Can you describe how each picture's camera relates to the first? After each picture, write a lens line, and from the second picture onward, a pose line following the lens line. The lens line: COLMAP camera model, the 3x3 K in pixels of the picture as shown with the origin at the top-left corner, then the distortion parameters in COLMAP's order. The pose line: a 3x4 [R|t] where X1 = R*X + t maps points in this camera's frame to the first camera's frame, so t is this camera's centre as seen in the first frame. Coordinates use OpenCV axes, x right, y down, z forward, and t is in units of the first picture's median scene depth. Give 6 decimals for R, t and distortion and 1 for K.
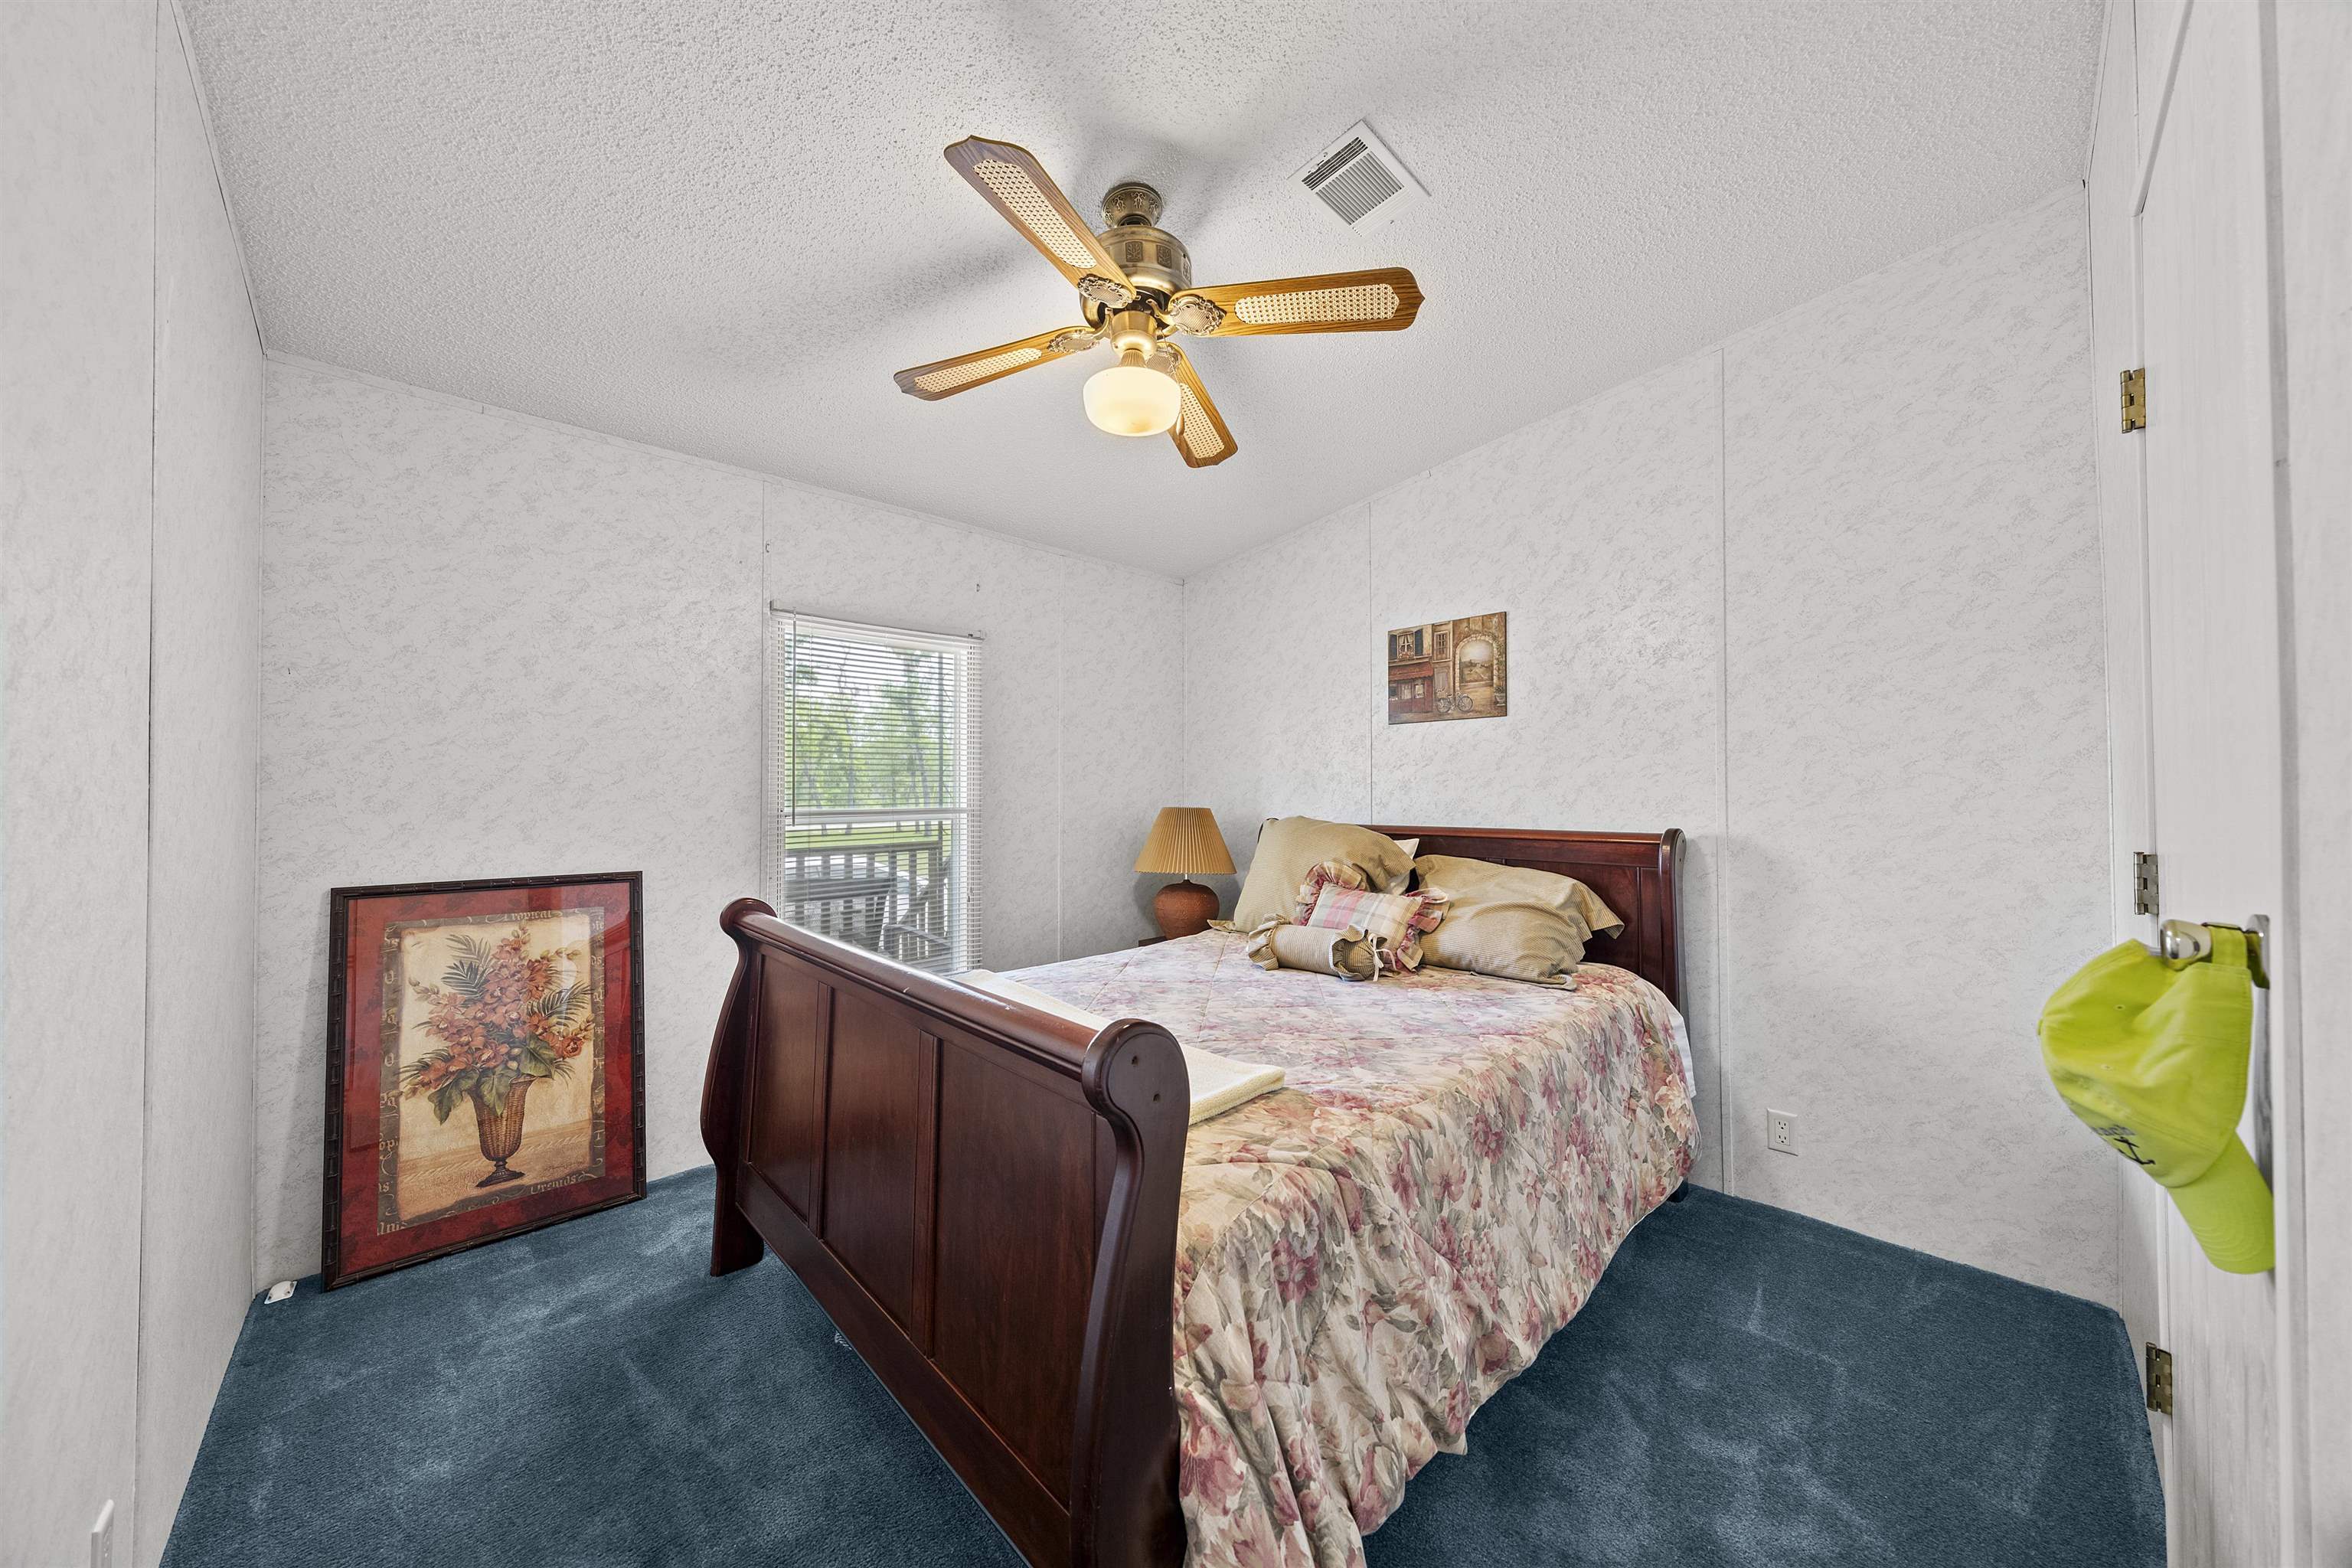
lens RADIAL K [[798.6, 0, 1173.9], [0, 798.6, 779.6], [0, 0, 1]] dist [-0.000360, -0.000054]
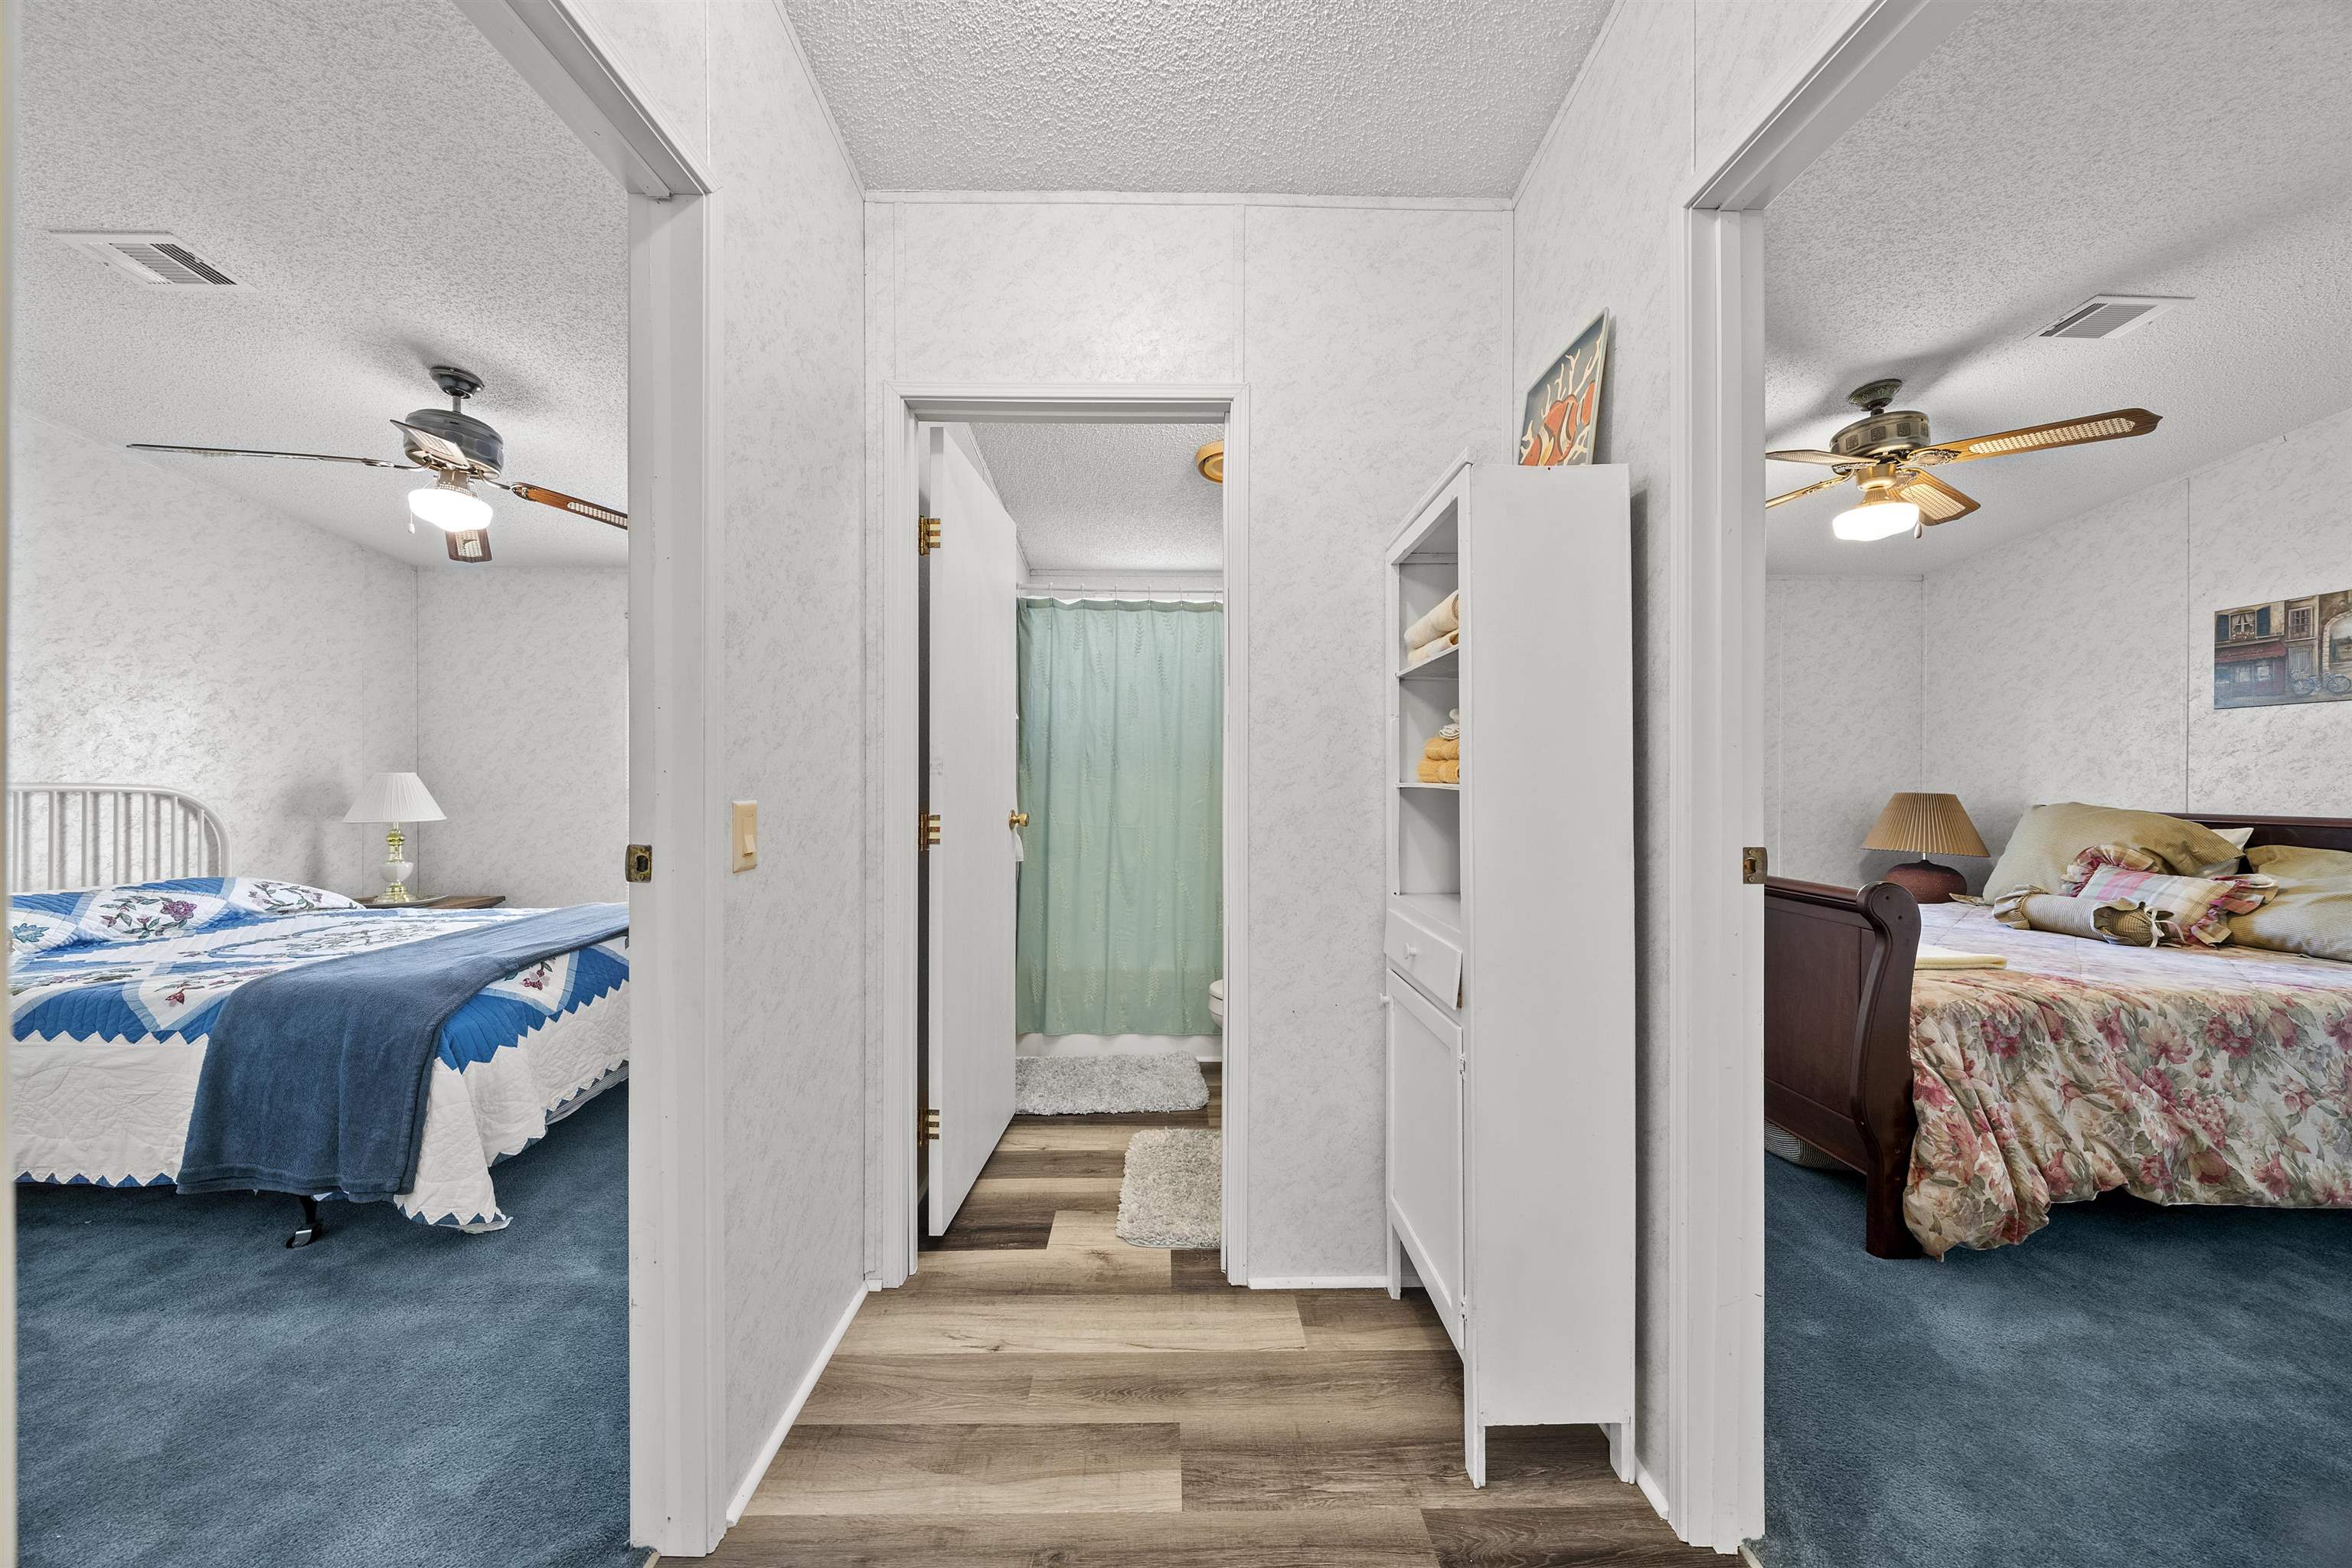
lens RADIAL K [[798.6, 0, 1171.3], [0, 798.6, 779.2], [0, 0, 1]] dist [-0.000360, -0.000054]
pose [[0.735048, 0.004075, -0.678003, -0.003885], [0.008026, 0.999860, 0.014711, -0.017166], [0.677967, -0.016255, 0.734912, -1.049016]]
